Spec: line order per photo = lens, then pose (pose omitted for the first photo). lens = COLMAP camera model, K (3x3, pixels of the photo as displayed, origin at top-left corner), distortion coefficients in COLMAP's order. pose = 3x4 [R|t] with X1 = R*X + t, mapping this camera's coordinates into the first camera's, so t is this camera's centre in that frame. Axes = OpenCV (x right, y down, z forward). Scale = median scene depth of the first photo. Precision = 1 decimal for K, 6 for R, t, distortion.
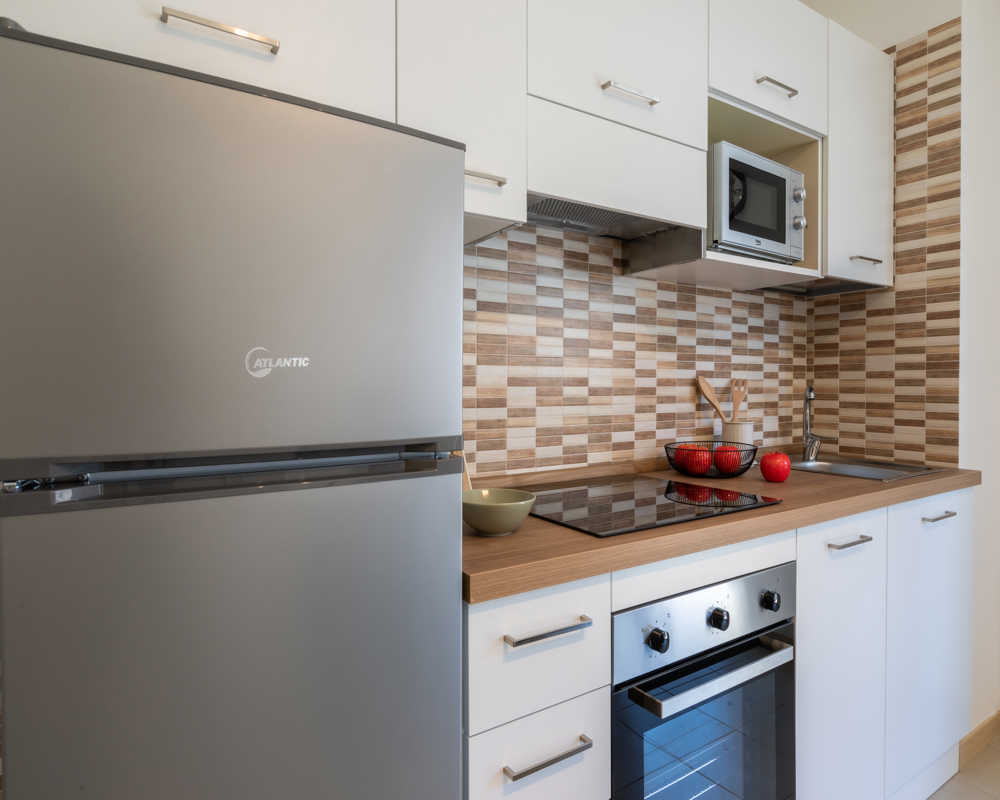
lens RADIAL K [[557.4, 0, 493.4], [0, 557.4, 385.7], [0, 0, 1]] dist [-0.011651, -0.003043]
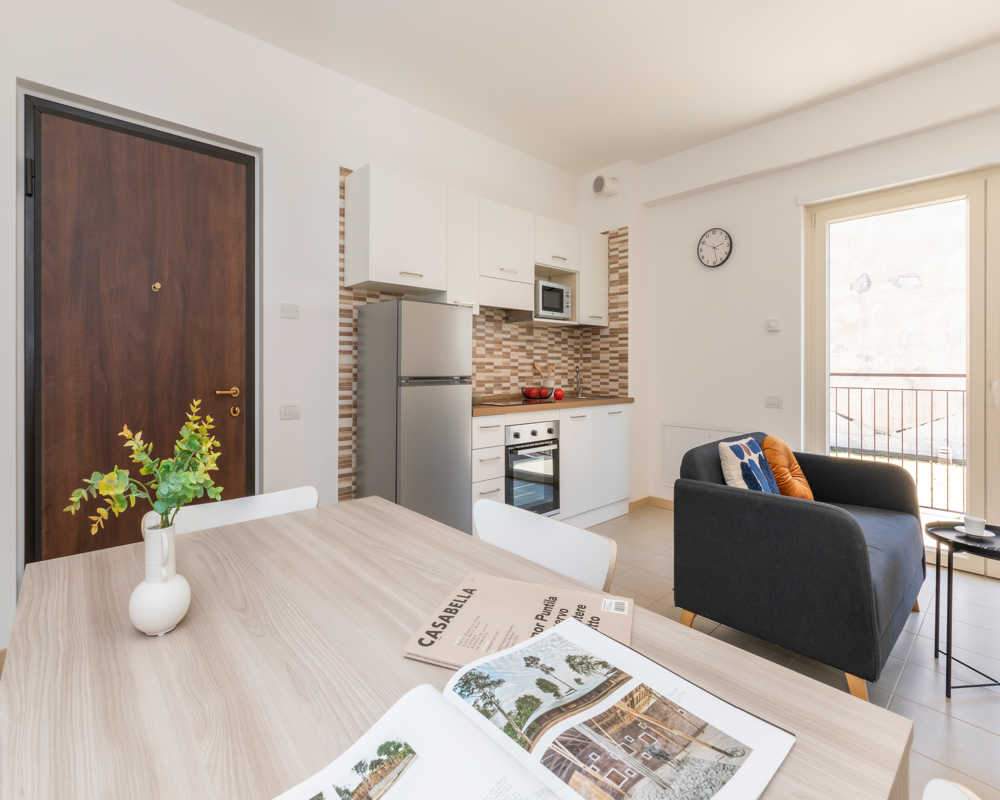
lens RADIAL K [[476.1, 0, 463.5], [0, 476.1, 366.2], [0, 0, 1]] dist [0.005412, -0.001285]
pose [[0.985846, -0.000190, 0.167650, -0.327361], [0.001714, 0.999958, -0.008948, 0.023373], [-0.167642, 0.009109, 0.985806, -1.132378]]
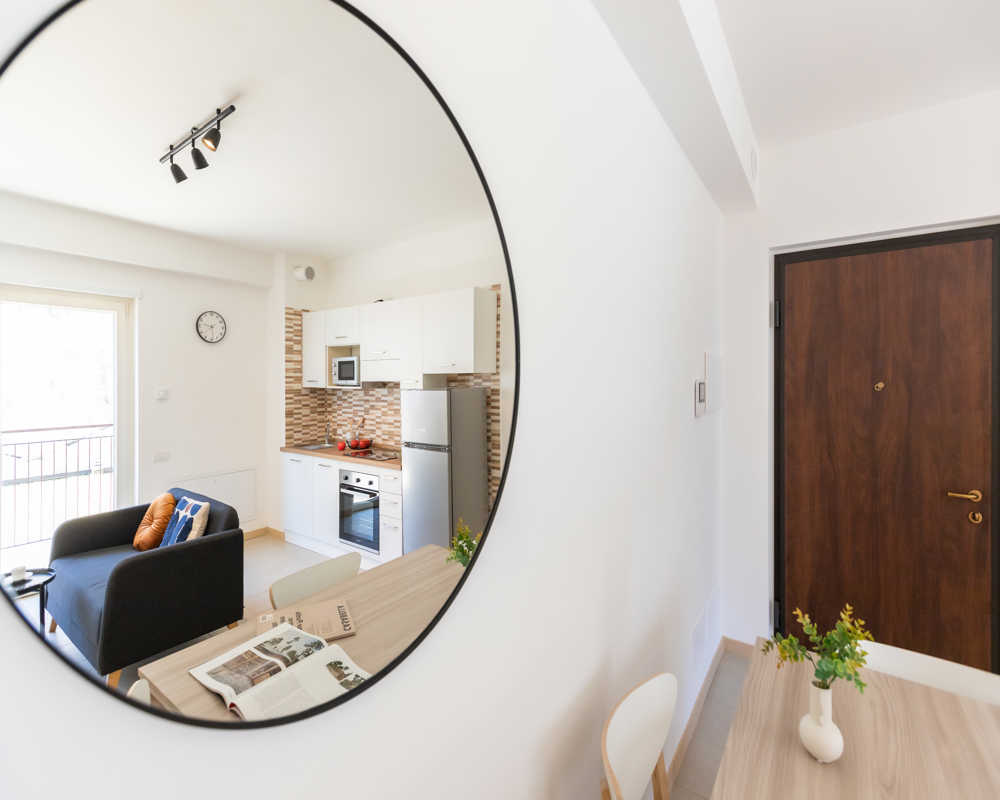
lens RADIAL K [[443.0, 0, 498.3], [0, 443.0, 379.5], [0, 0, 1]] dist [0.003473, -0.002494]
pose [[0.393067, 0.001222, -0.919509, -0.167123], [-0.007026, 0.999974, -0.001674, -0.219822], [0.919483, 0.007119, 0.393066, -1.269450]]
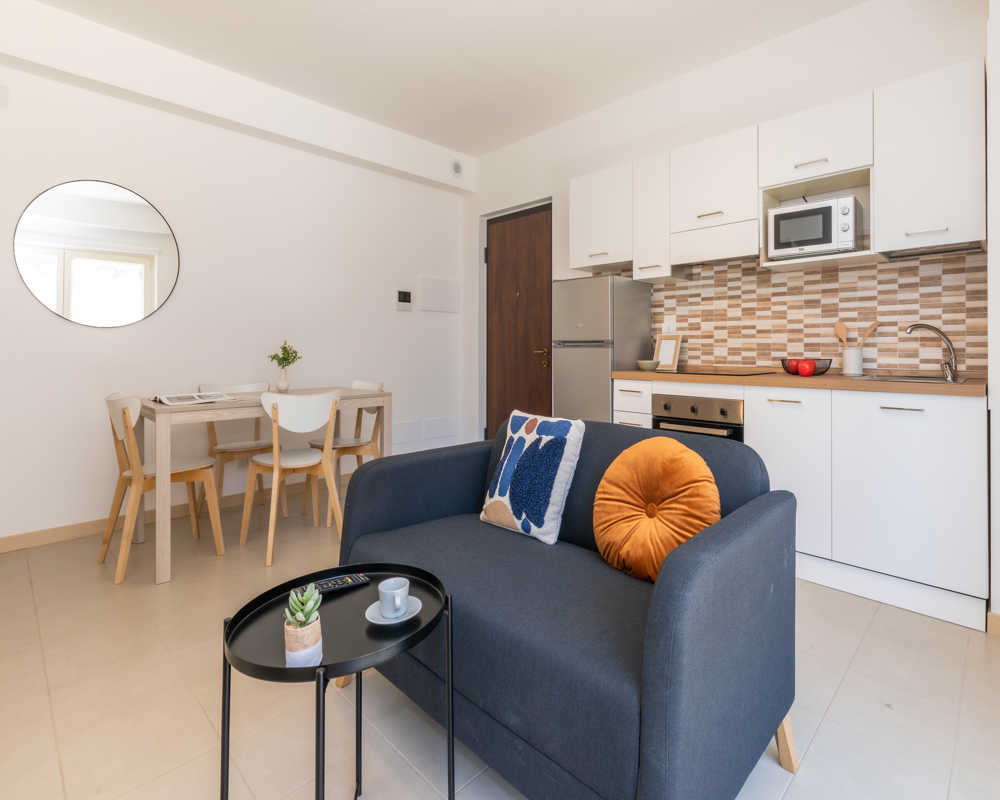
lens RADIAL K [[500.7, 0, 570.2], [0, 500.7, 346.9], [0, 0, 1]] dist [0.000748, 0.000183]
pose [[0.311976, -0.004546, -0.950079, 1.625117], [-0.006763, 0.999953, -0.007005, 0.080275], [0.950066, 0.008610, 0.311931, -0.246385]]
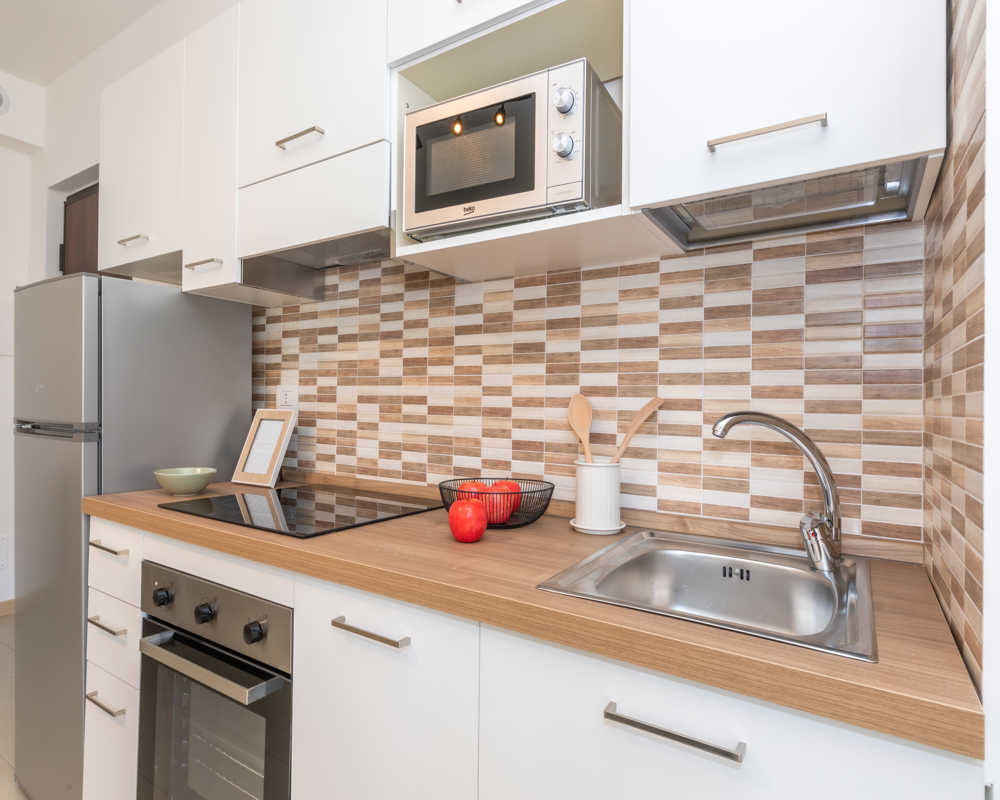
lens RADIAL K [[543.9, 0, 474.9], [0, 543.9, 396.6], [0, 0, 1]] dist [-0.004519, 0.000387]
pose [[0.447425, -0.003359, -0.894315, 0.984809], [-0.018301, 0.999749, -0.012911, -0.002196], [0.894134, 0.022144, 0.447251, 0.595795]]
